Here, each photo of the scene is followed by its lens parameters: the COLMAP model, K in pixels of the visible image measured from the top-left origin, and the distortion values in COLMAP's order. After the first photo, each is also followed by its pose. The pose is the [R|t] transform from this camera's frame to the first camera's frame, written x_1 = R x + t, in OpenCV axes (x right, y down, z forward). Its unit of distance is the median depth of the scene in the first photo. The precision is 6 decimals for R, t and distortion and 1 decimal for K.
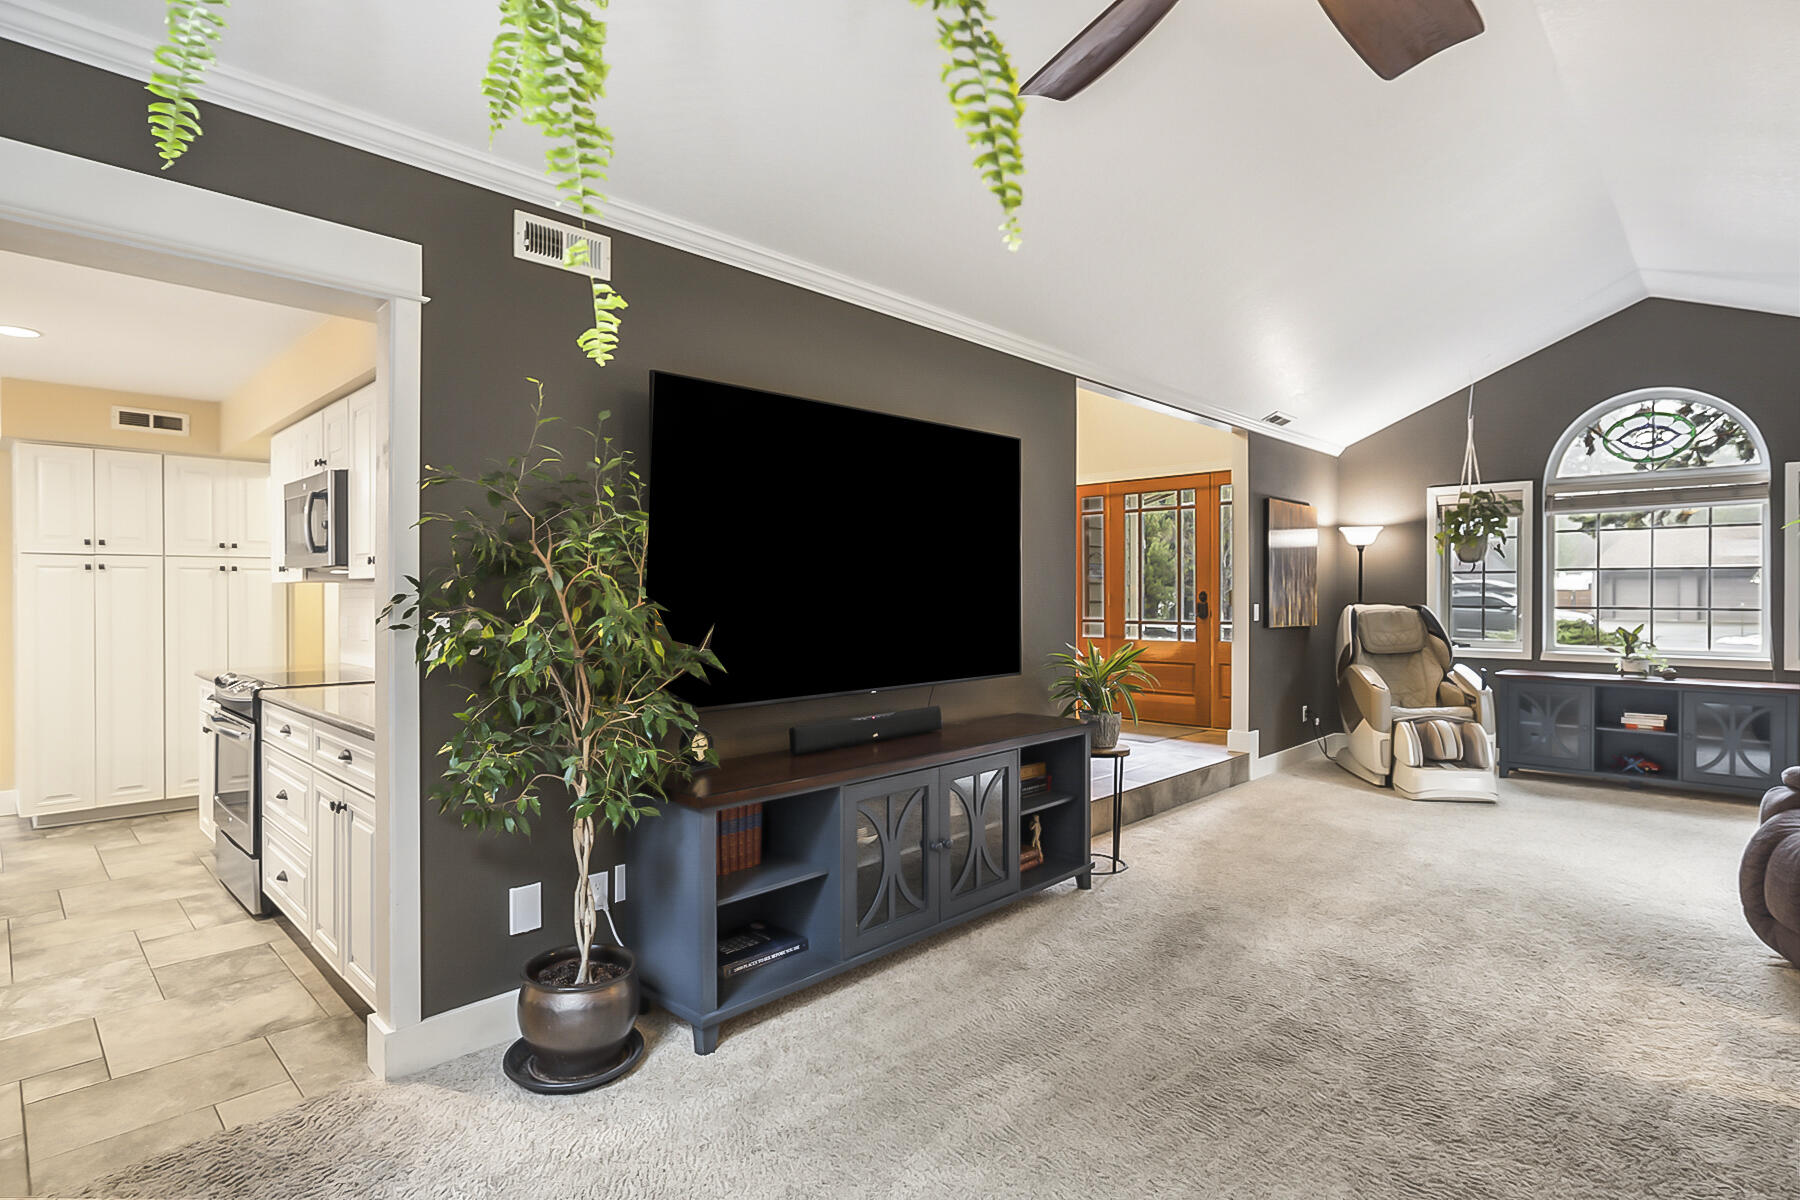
lens RADIAL K [[909.1, 0, 900.4], [0, 909.1, 596.1], [0, 0, 1]] dist [-0.011649, 0.001606]
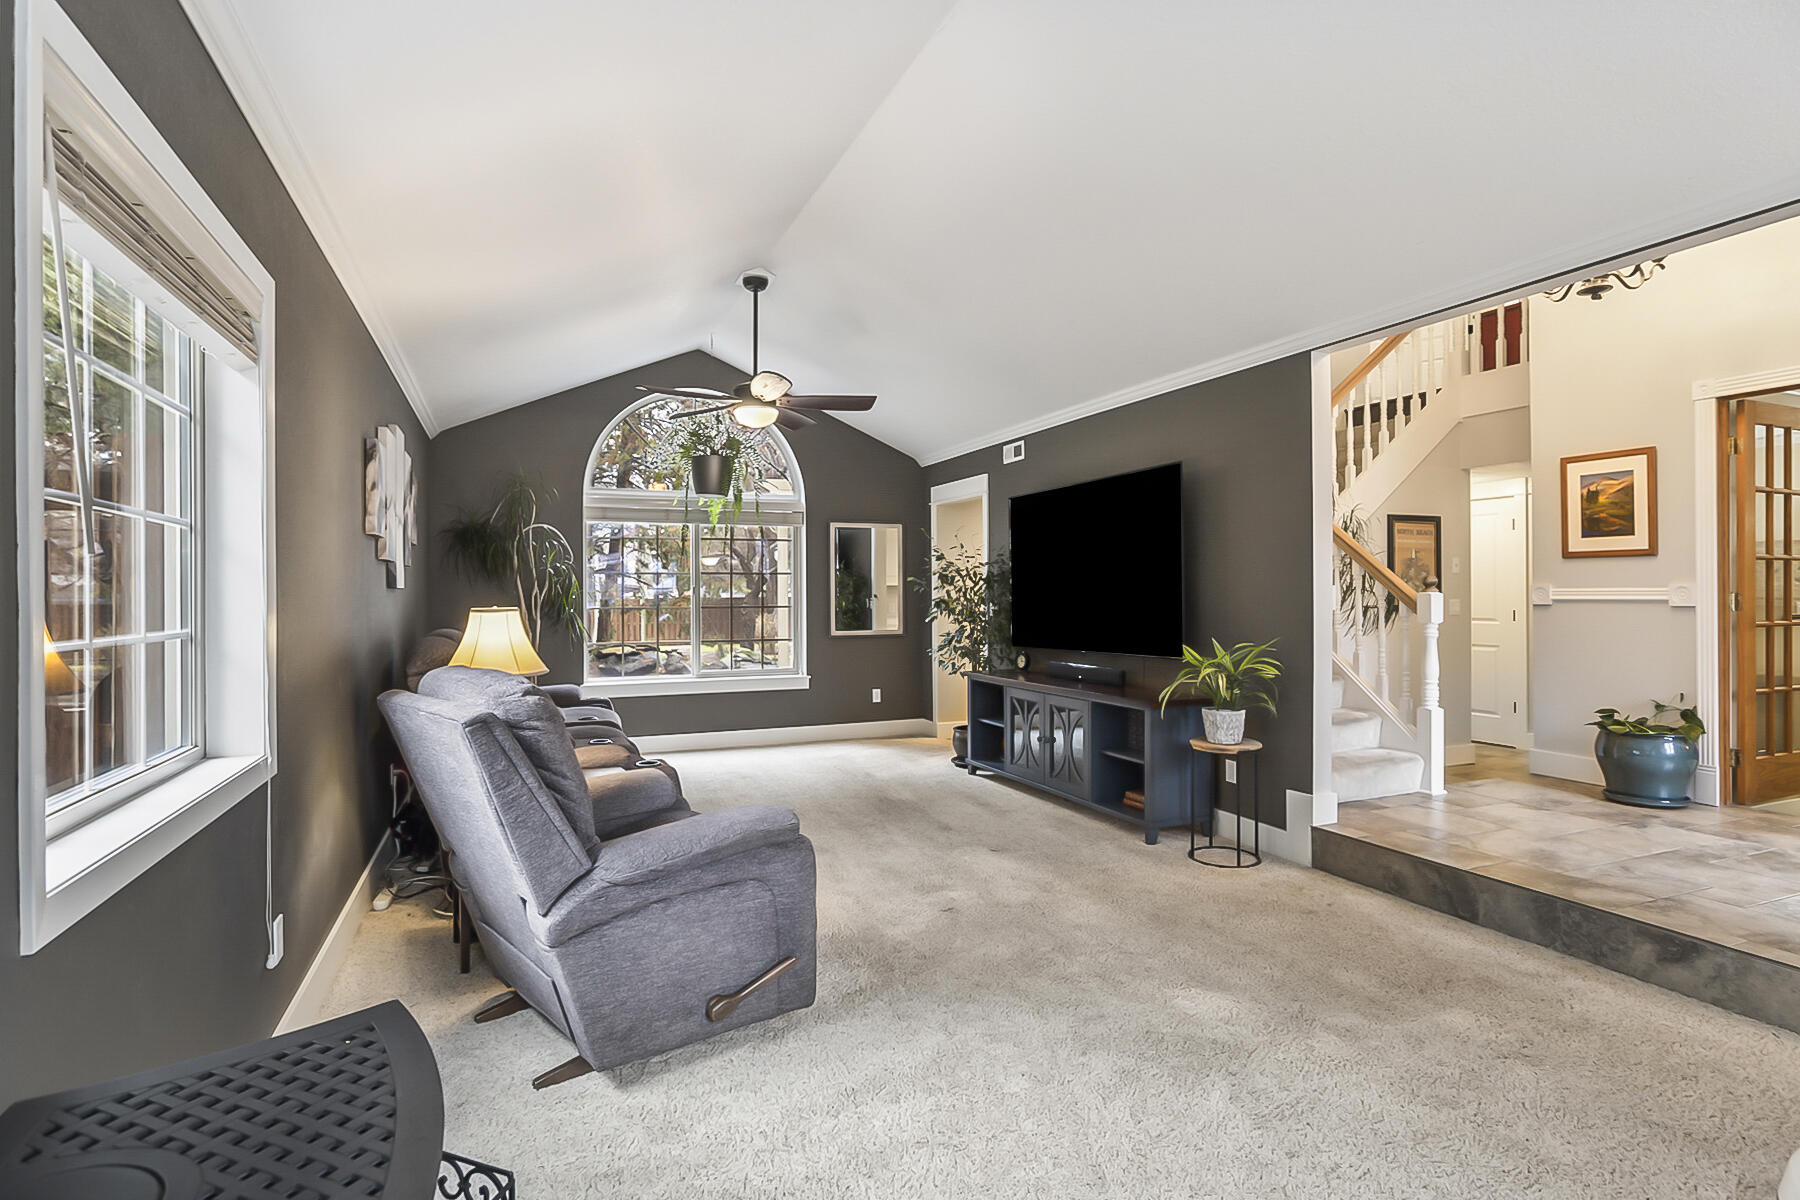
lens RADIAL K [[909.1, 0, 904.6], [0, 909.1, 593.3], [0, 0, 1]] dist [-0.011649, 0.001606]
pose [[-0.383632, 0.000453, -0.923486, 1.950587], [0.000213, 1.000000, 0.000403, -0.002457], [0.923486, -0.000042, -0.383632, 1.609216]]
